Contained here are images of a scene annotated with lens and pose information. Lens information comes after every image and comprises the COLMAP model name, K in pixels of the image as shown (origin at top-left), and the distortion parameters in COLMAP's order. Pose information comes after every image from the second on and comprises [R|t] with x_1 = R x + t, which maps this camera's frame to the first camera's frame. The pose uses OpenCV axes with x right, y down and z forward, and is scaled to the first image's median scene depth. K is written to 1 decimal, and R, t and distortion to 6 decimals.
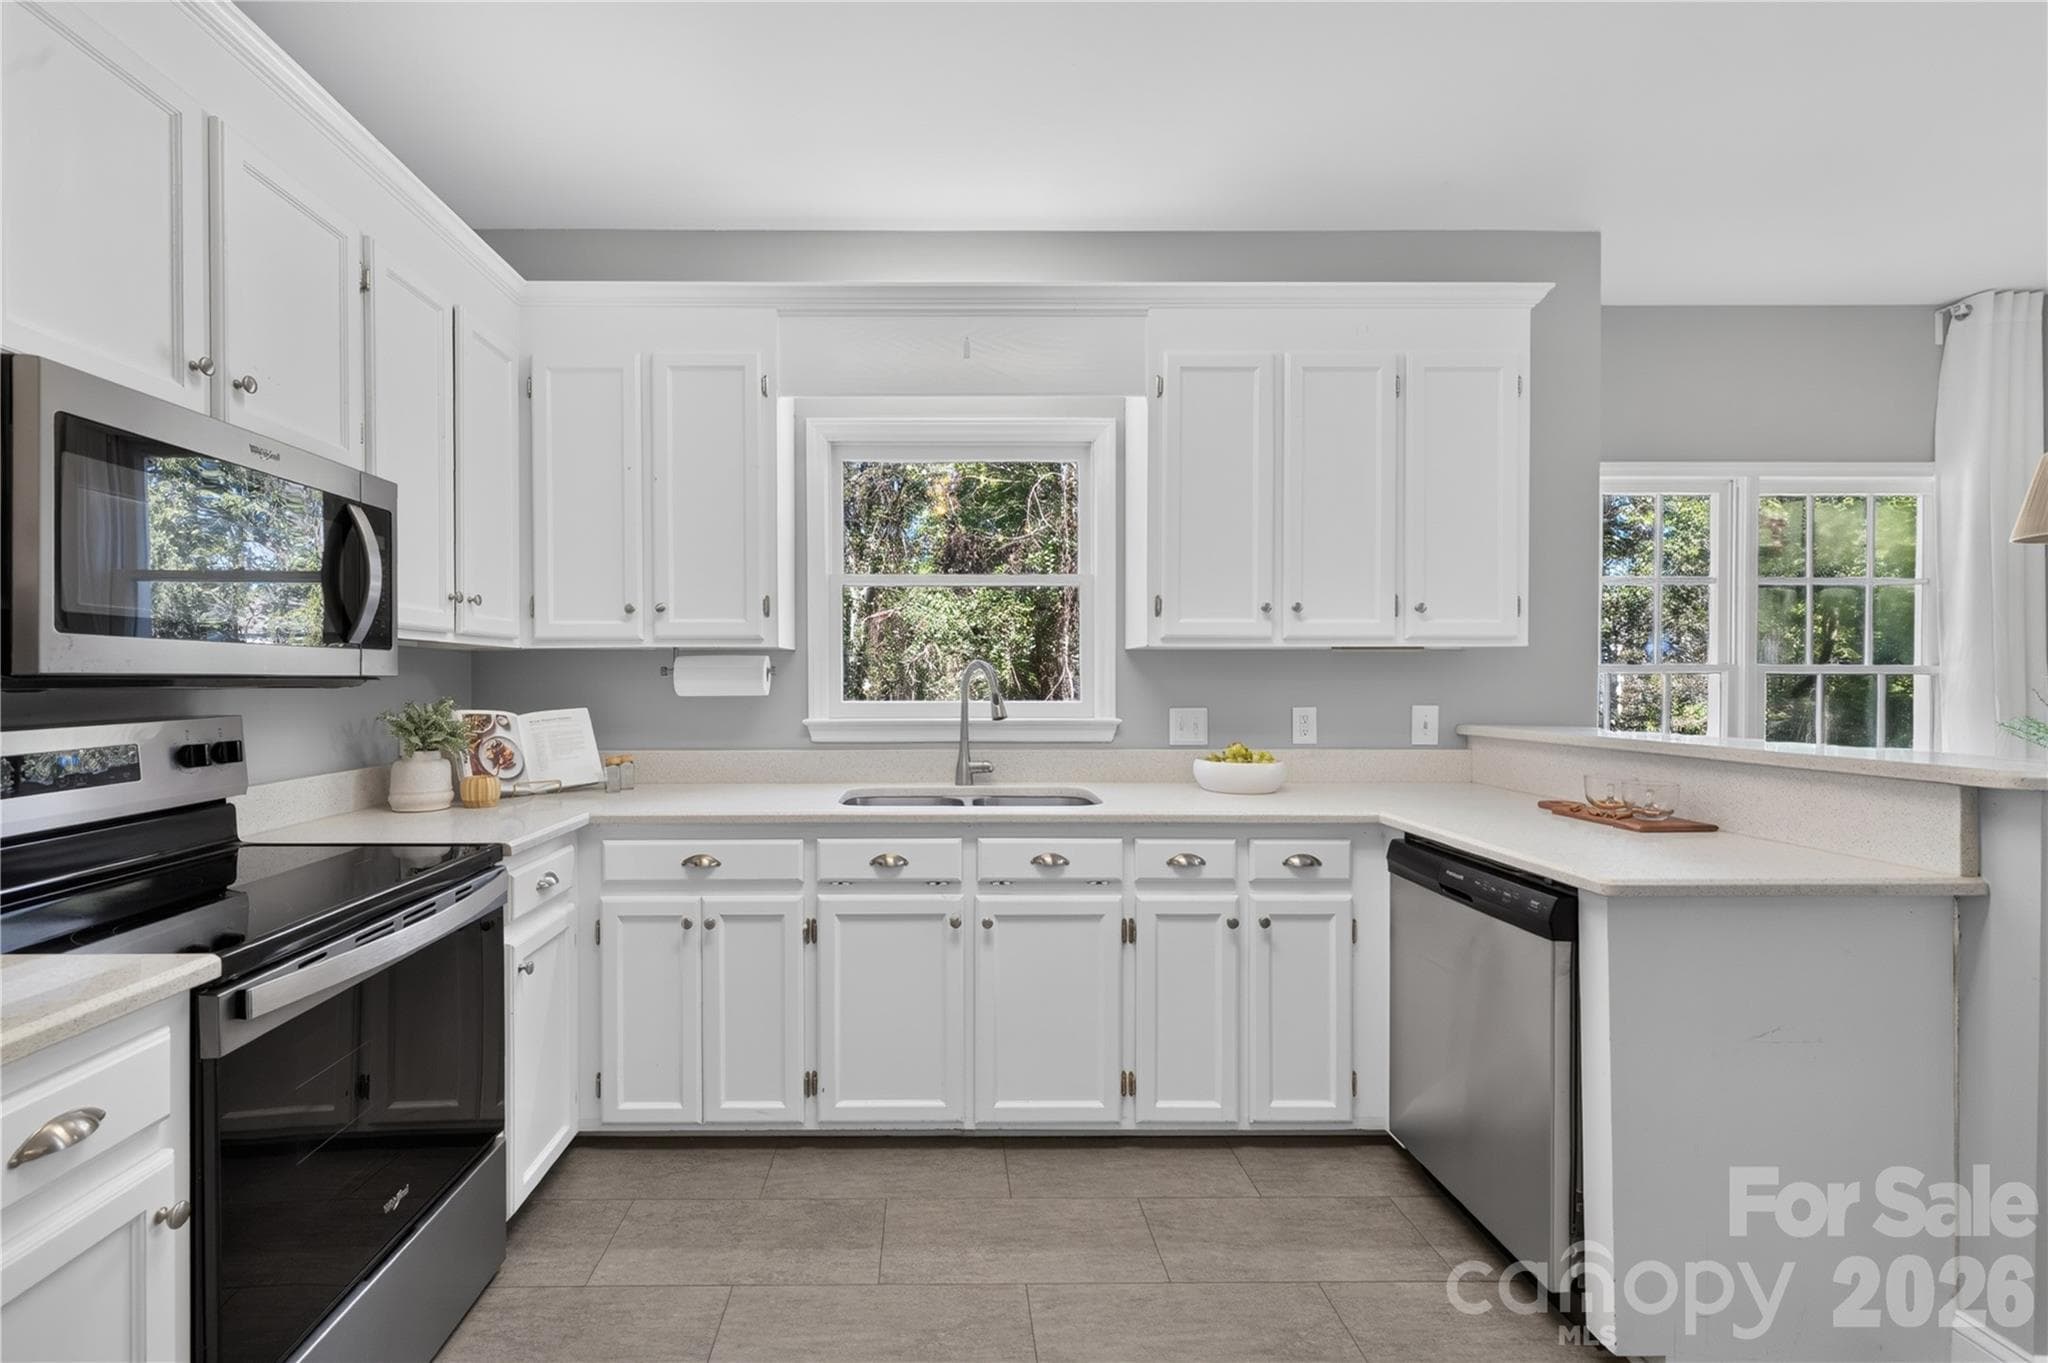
lens RADIAL K [[894.5, 0, 1015.1], [0, 894.5, 692.1], [0, 0, 1]] dist [0.001408, -0.000775]
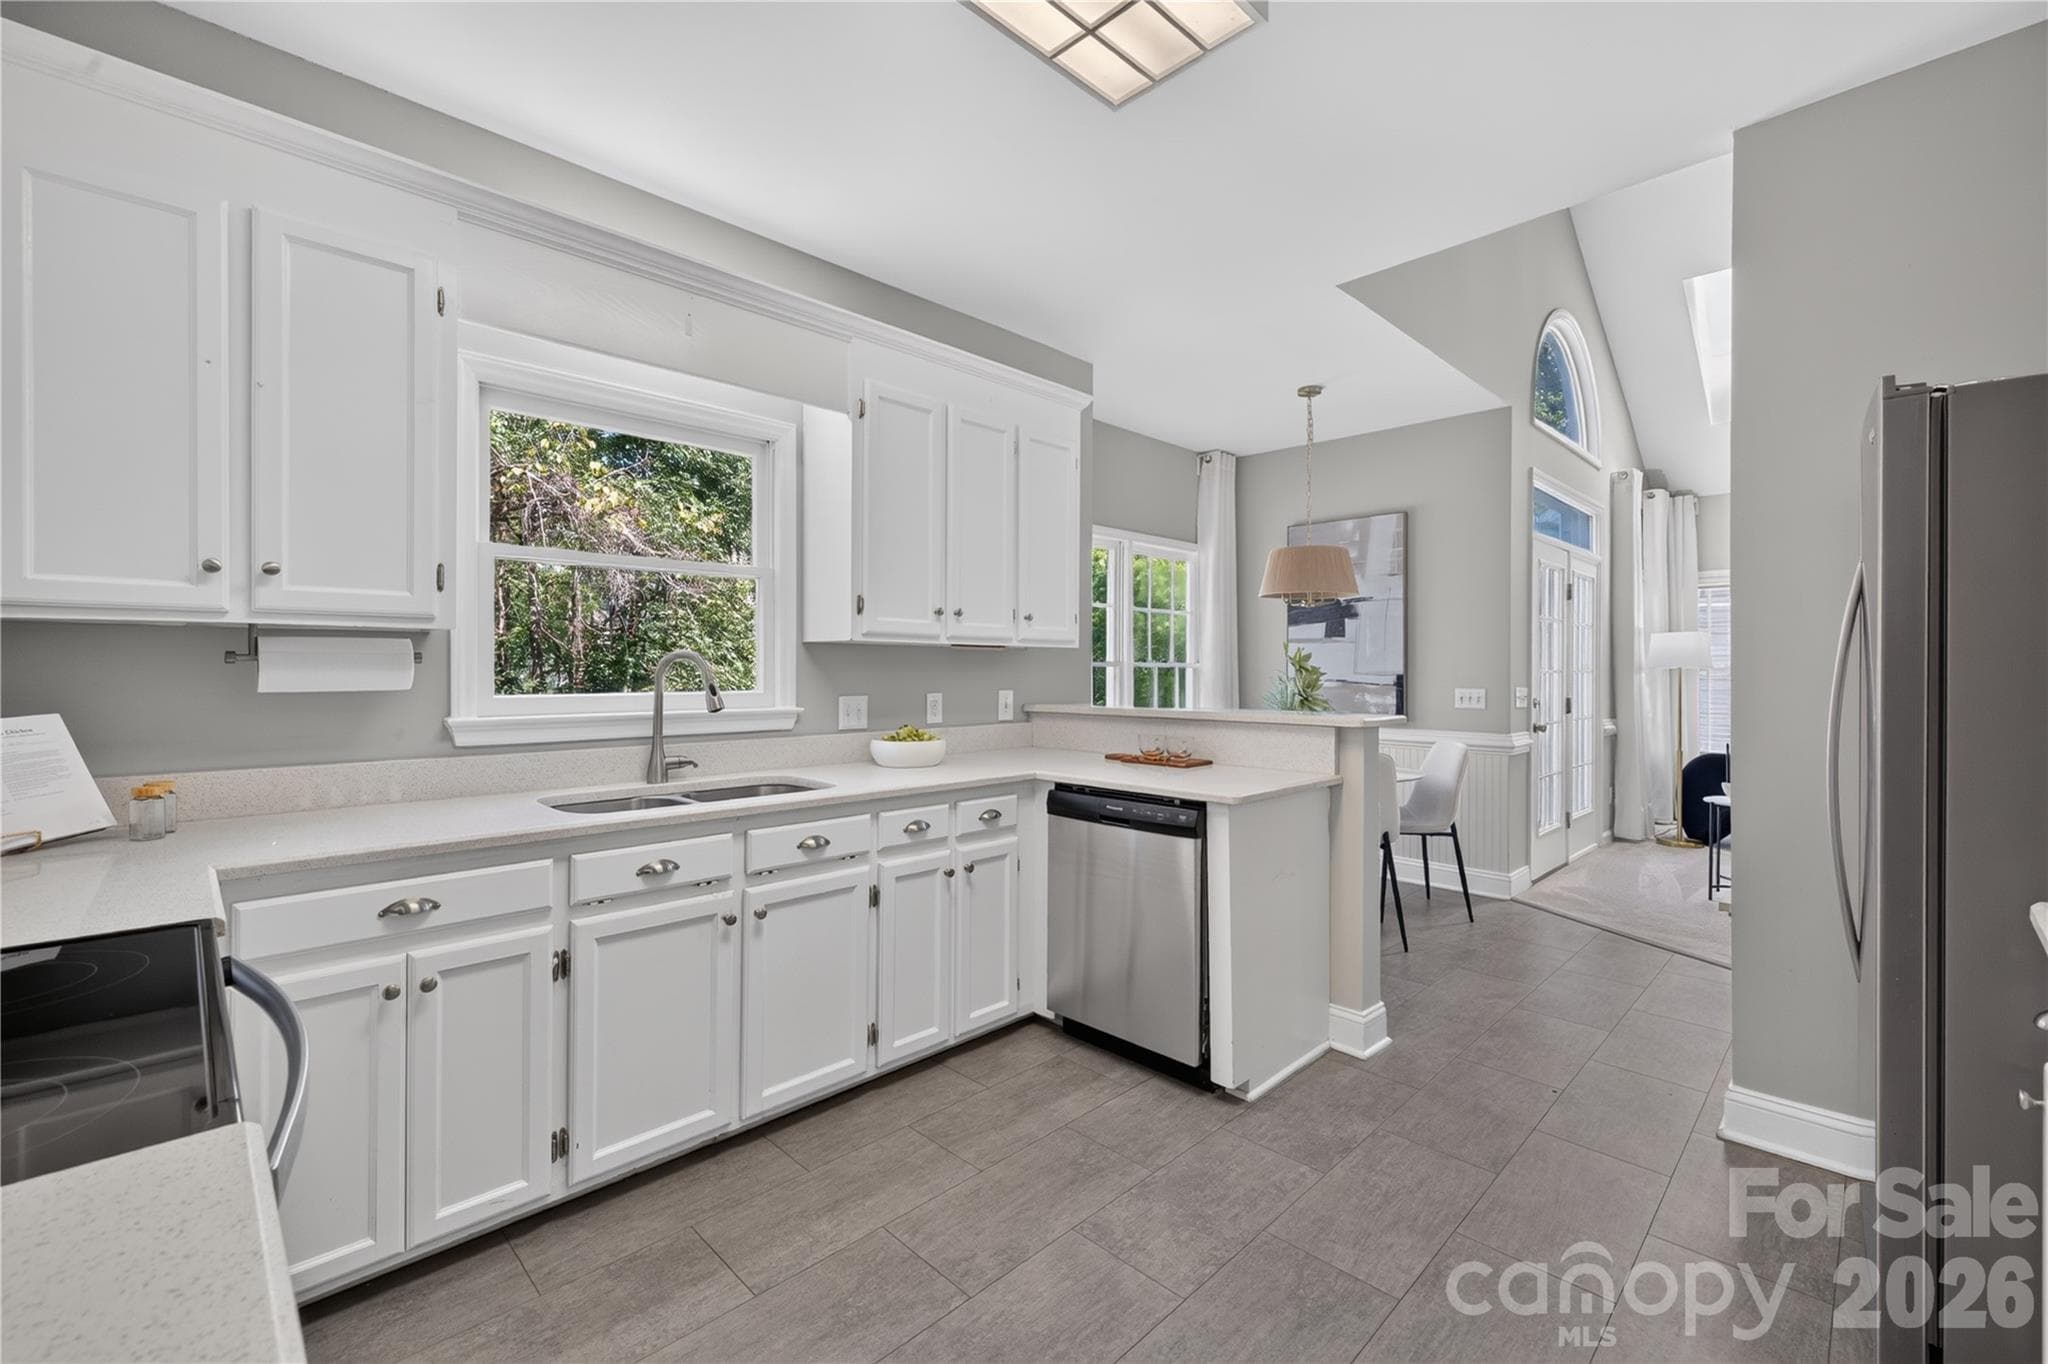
lens RADIAL K [[840.3, 0, 1033.3], [0, 840.3, 672.8], [0, 0, 1]] dist [-0.002386, -0.000687]
pose [[0.716891, 0.000035, 0.697186, -0.453487], [0.007263, 0.999945, -0.007518, -0.001974], [-0.697148, 0.010453, 0.716851, 0.107225]]
